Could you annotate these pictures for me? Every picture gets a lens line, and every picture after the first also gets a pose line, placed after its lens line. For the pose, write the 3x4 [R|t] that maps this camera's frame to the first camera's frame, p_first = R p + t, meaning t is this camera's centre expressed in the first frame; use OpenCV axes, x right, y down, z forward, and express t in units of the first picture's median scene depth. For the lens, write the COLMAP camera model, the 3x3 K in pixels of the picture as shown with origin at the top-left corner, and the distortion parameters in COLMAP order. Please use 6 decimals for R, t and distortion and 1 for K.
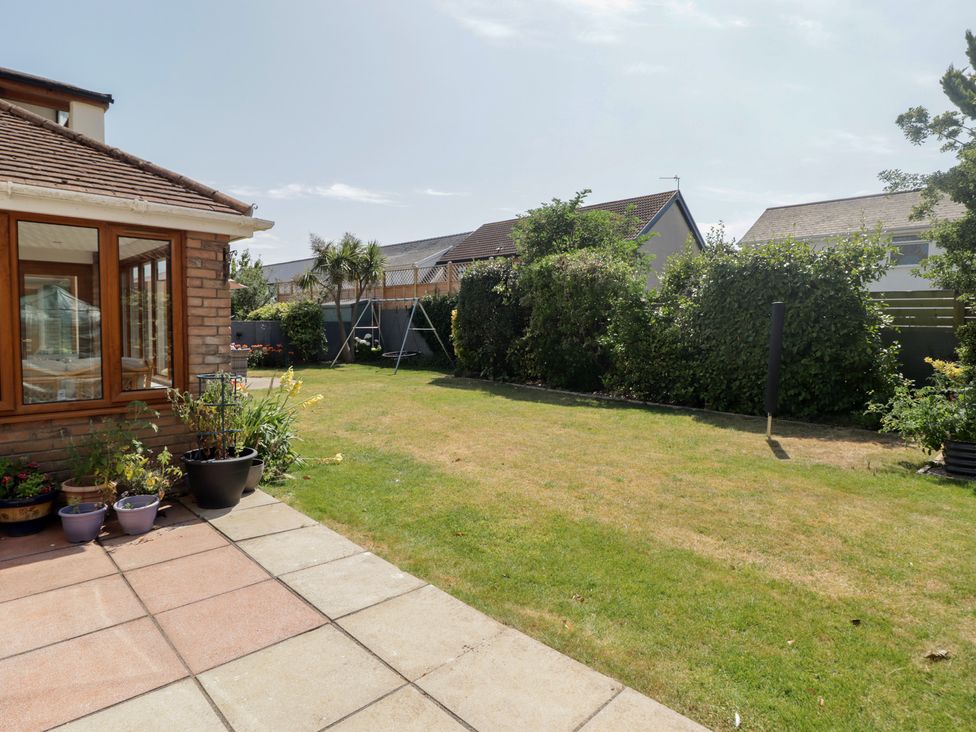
lens RADIAL K [[568.3, 0, 483.0], [0, 568.3, 352.4], [0, 0, 1]] dist [-0.001002, -0.003142]
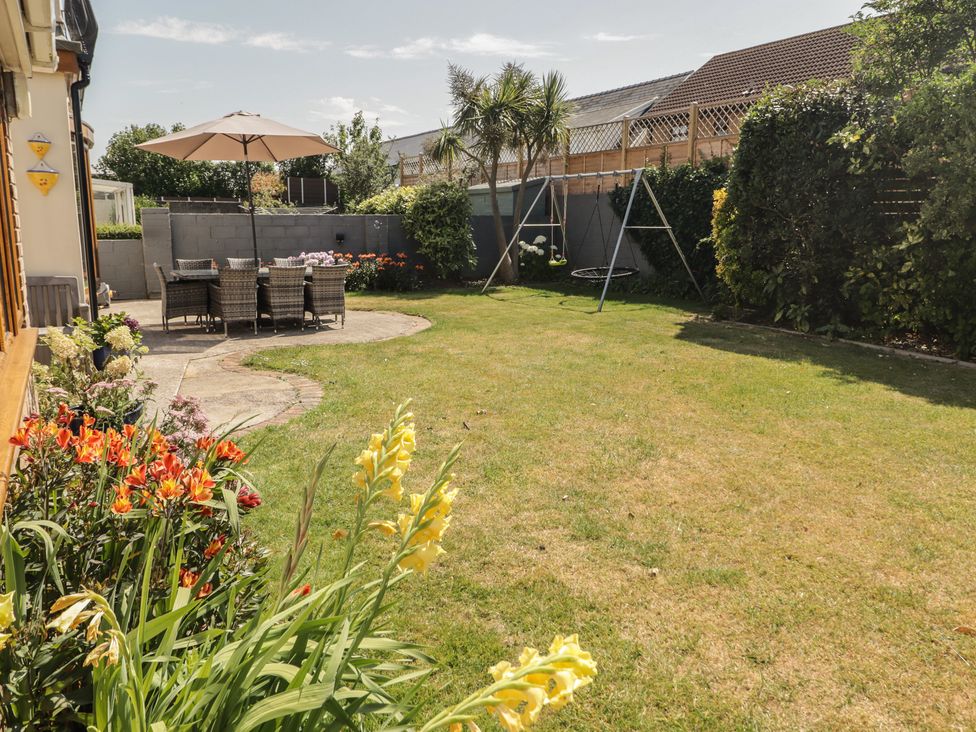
lens RADIAL K [[690.9, 0, 478.2], [0, 690.9, 351.1], [0, 0, 1]] dist [0.017946, -0.000950]
pose [[0.970024, 0.040948, -0.239534, -0.088131], [-0.008404, 0.990764, 0.135337, -0.010357], [0.242864, -0.129268, 0.961409, 0.268044]]
